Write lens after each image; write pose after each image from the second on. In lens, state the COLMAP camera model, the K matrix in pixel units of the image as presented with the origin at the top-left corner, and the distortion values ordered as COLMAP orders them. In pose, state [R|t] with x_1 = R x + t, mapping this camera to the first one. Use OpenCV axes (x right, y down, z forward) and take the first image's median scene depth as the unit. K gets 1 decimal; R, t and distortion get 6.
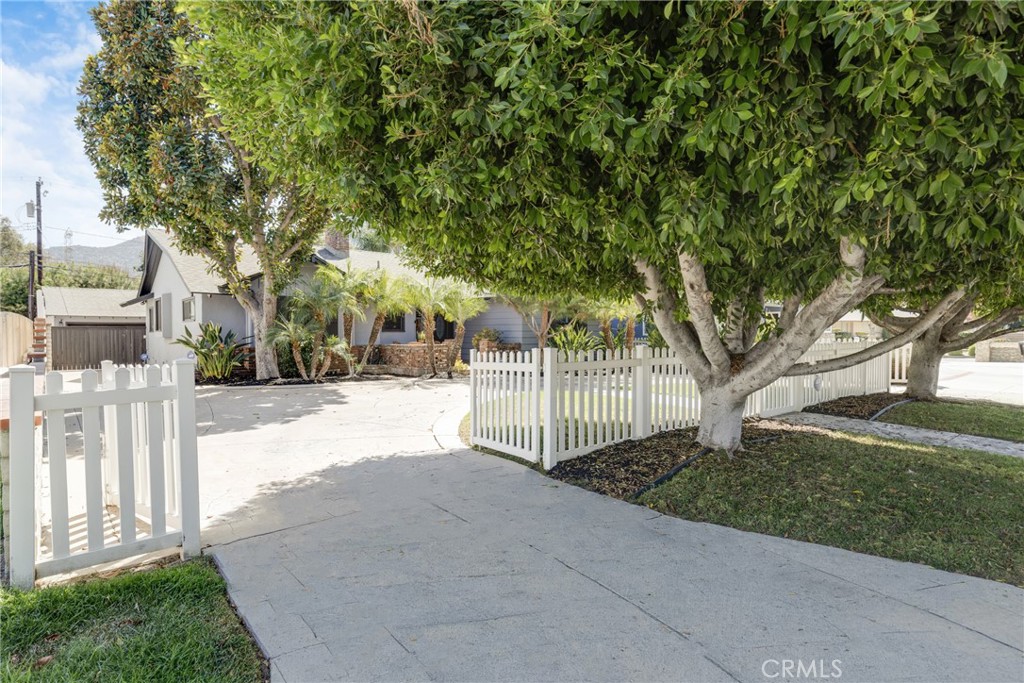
lens RADIAL K [[480.8, 0, 517.5], [0, 480.8, 339.9], [0, 0, 1]] dist [0.000650, 0.000302]
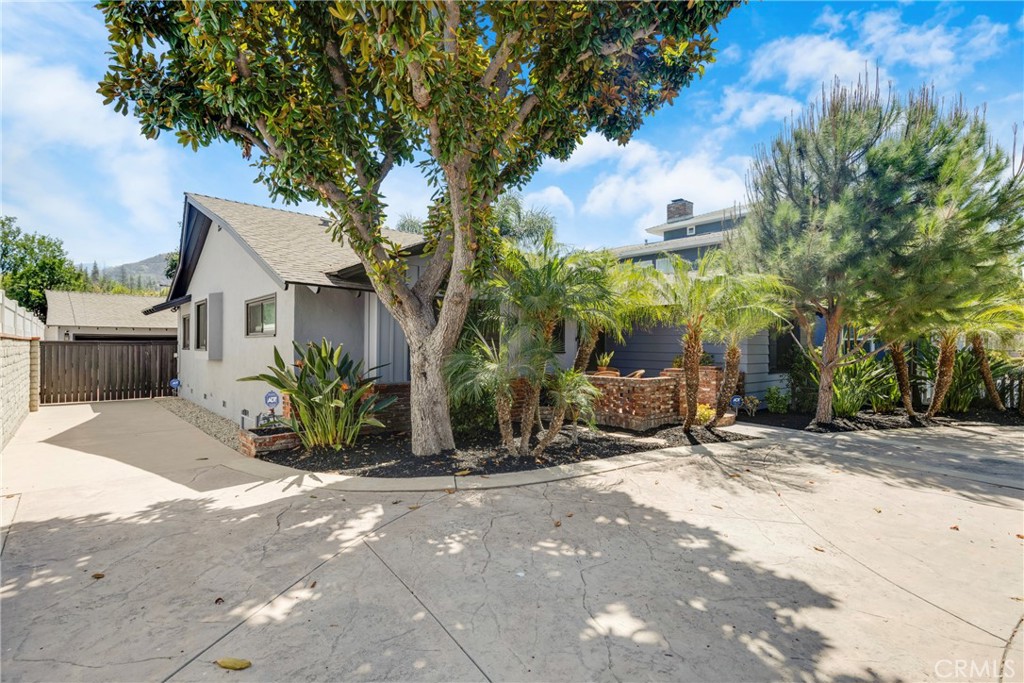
lens RADIAL K [[448.2, 0, 512.0], [0, 448.2, 341.5], [0, 0, 1]] dist [0.001061, 0.000323]
pose [[0.999998, 0.001616, 0.001449, -0.367690], [-0.001588, 0.999815, -0.019182, -0.022017], [-0.001480, 0.019180, 0.999815, 0.440568]]
